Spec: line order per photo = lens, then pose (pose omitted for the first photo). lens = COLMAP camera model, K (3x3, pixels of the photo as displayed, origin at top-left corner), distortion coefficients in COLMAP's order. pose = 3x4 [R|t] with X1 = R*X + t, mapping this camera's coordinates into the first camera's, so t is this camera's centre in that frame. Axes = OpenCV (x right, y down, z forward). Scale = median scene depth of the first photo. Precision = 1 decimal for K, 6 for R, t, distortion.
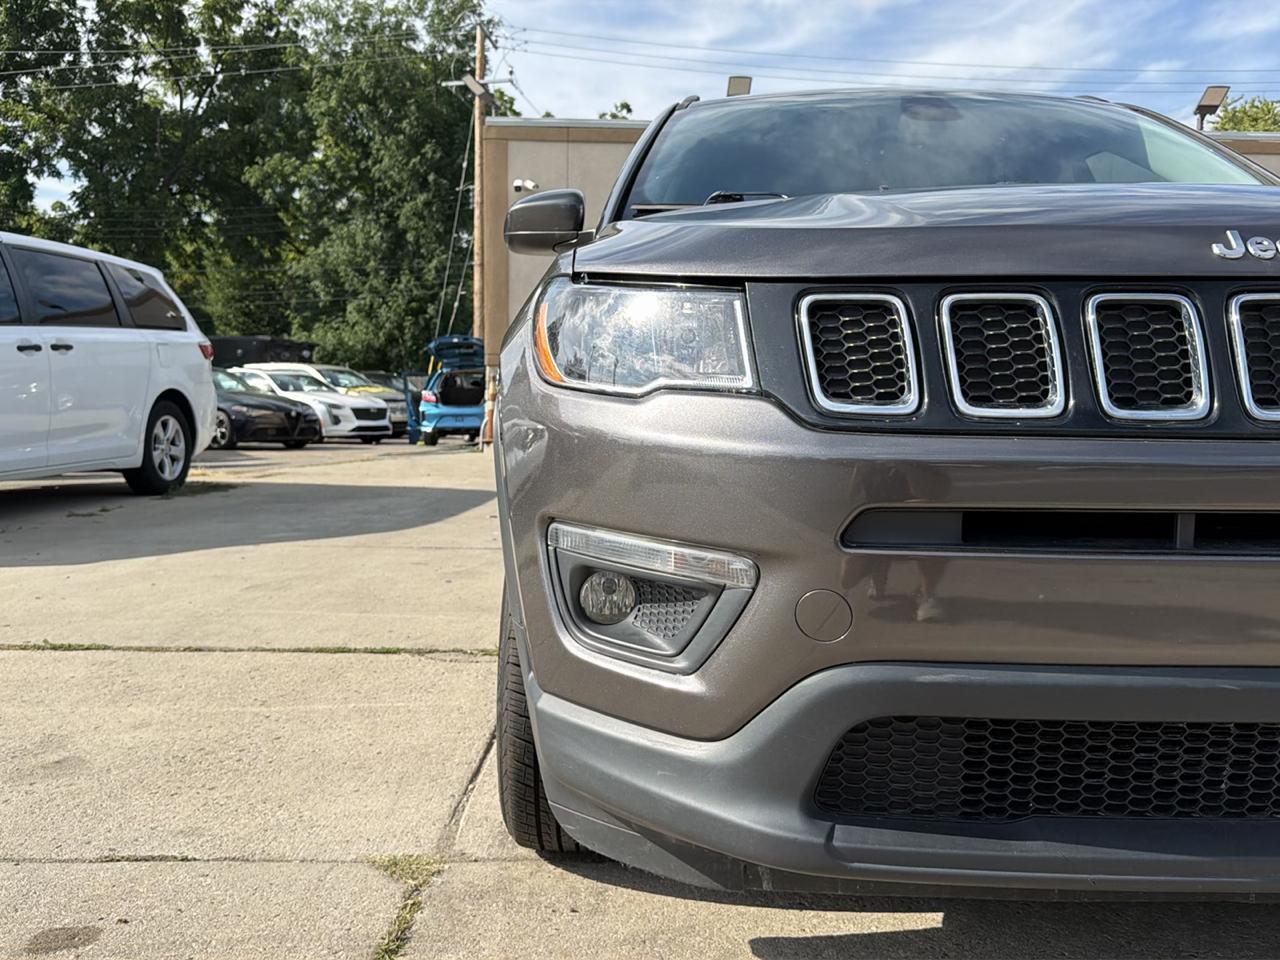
lens RADIAL K [[1143.2, 0, 636.4], [0, 1143.2, 479.1], [0, 0, 1]] dist [0.079629, -0.146498]
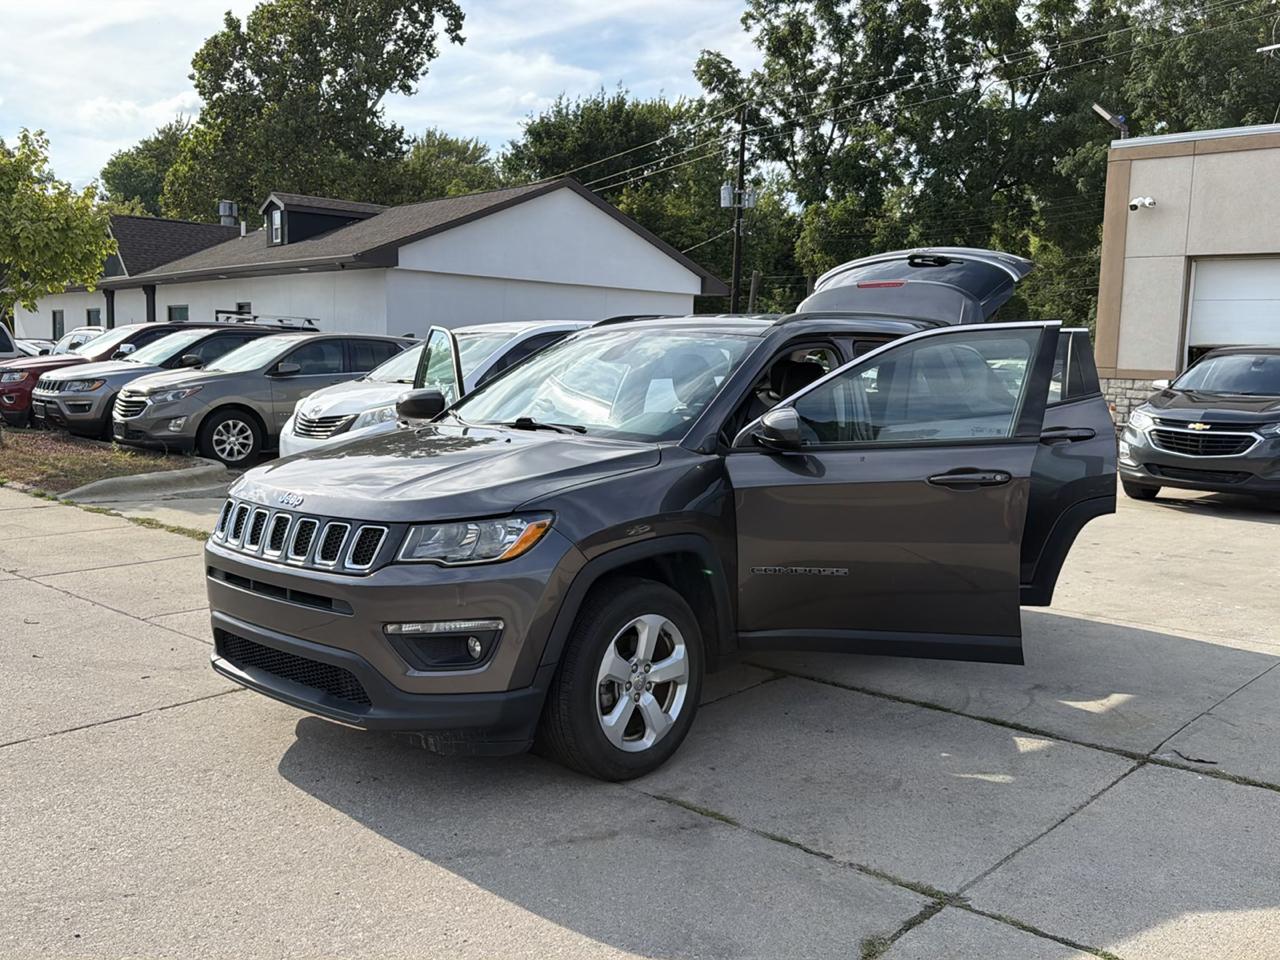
lens RADIAL K [[1143.2, 0, 648.0], [0, 1143.2, 470.5], [0, 0, 1]] dist [0.079629, -0.146498]
pose [[0.742643, 0.073649, -0.665625, 0.211595], [-0.058604, 0.997268, 0.044960, -0.030326], [0.667118, 0.005619, 0.744931, -0.044975]]
